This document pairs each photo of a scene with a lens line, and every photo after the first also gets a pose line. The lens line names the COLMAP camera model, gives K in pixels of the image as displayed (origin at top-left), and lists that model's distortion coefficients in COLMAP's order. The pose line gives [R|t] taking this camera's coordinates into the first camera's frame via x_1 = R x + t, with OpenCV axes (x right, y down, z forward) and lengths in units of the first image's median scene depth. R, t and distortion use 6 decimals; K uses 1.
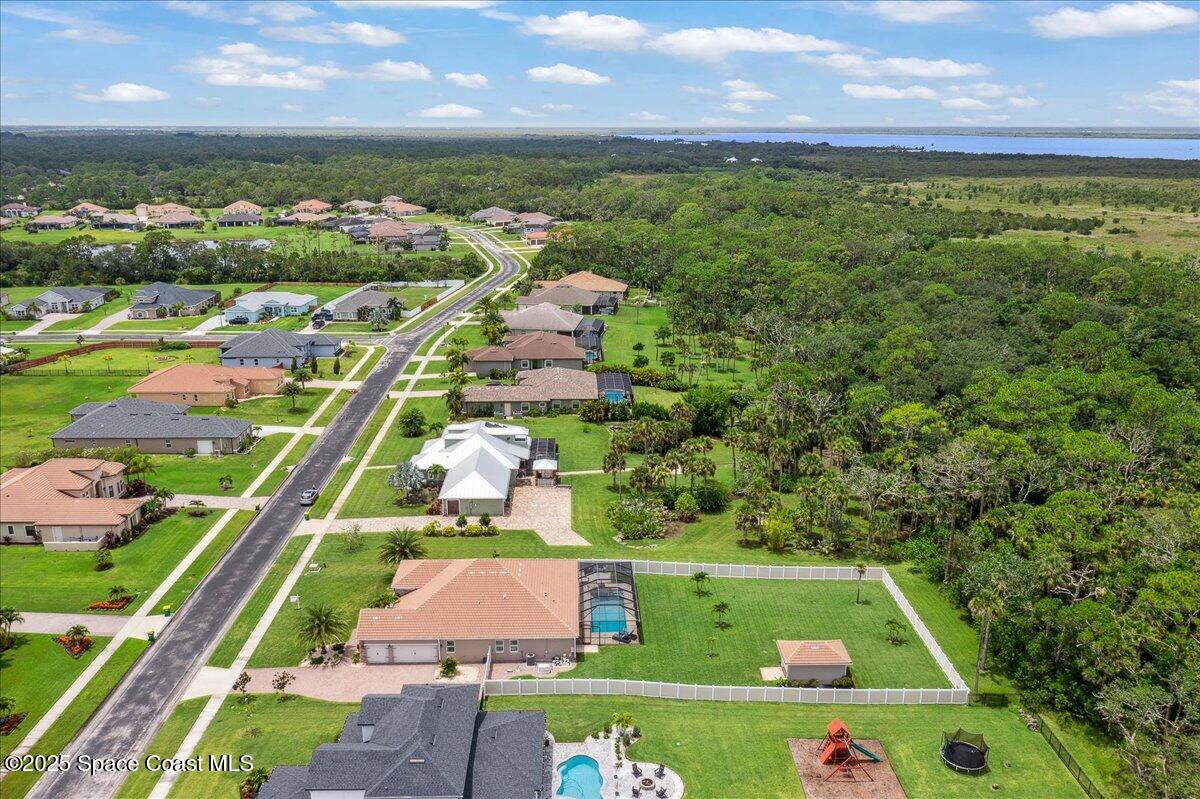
lens RADIAL K [[950.4, 0, 600.0], [0, 950.4, 399.5], [0, 0, 1]] dist [-0.012630, -0.001316]
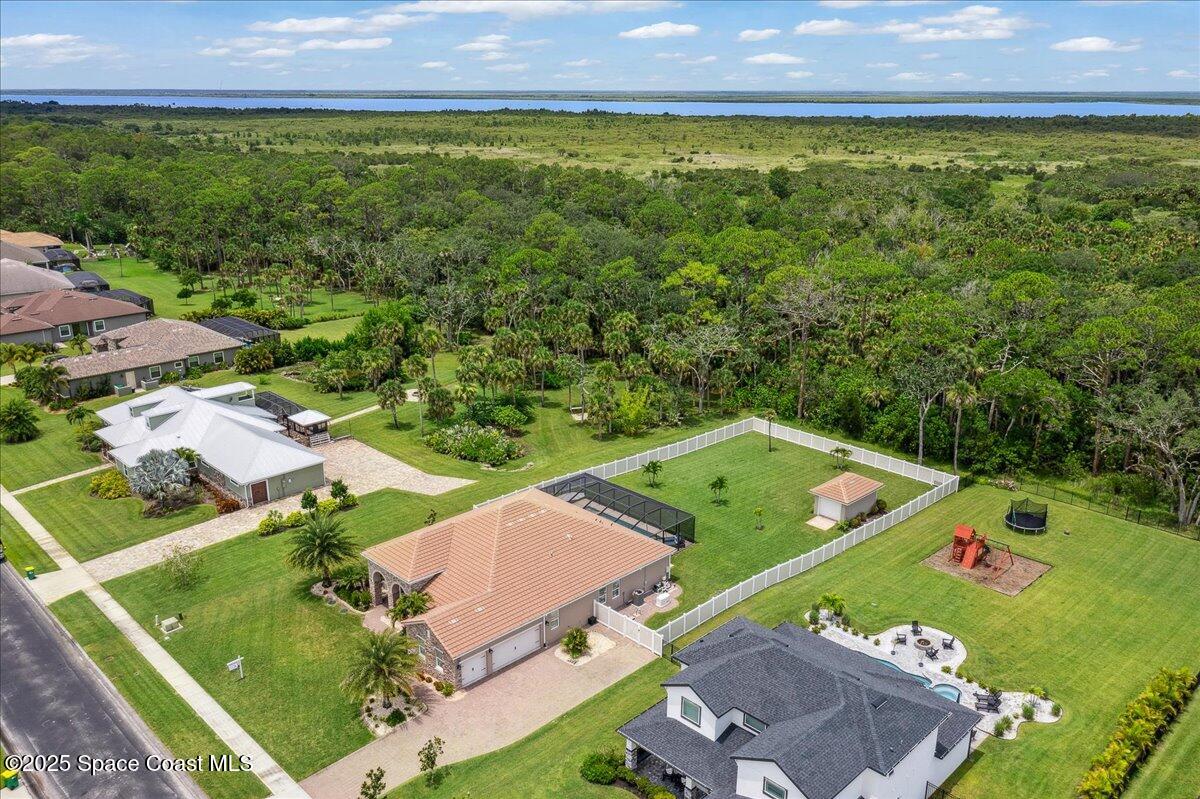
lens RADIAL K [[950.4, 0, 600.0], [0, 950.4, 399.5], [0, 0, 1]] dist [-0.012630, -0.001316]
pose [[0.732063, -0.211164, 0.647683, -0.409116], [0.187464, 0.976484, 0.106475, 0.020041], [-0.654935, 0.043471, 0.754434, 0.311379]]
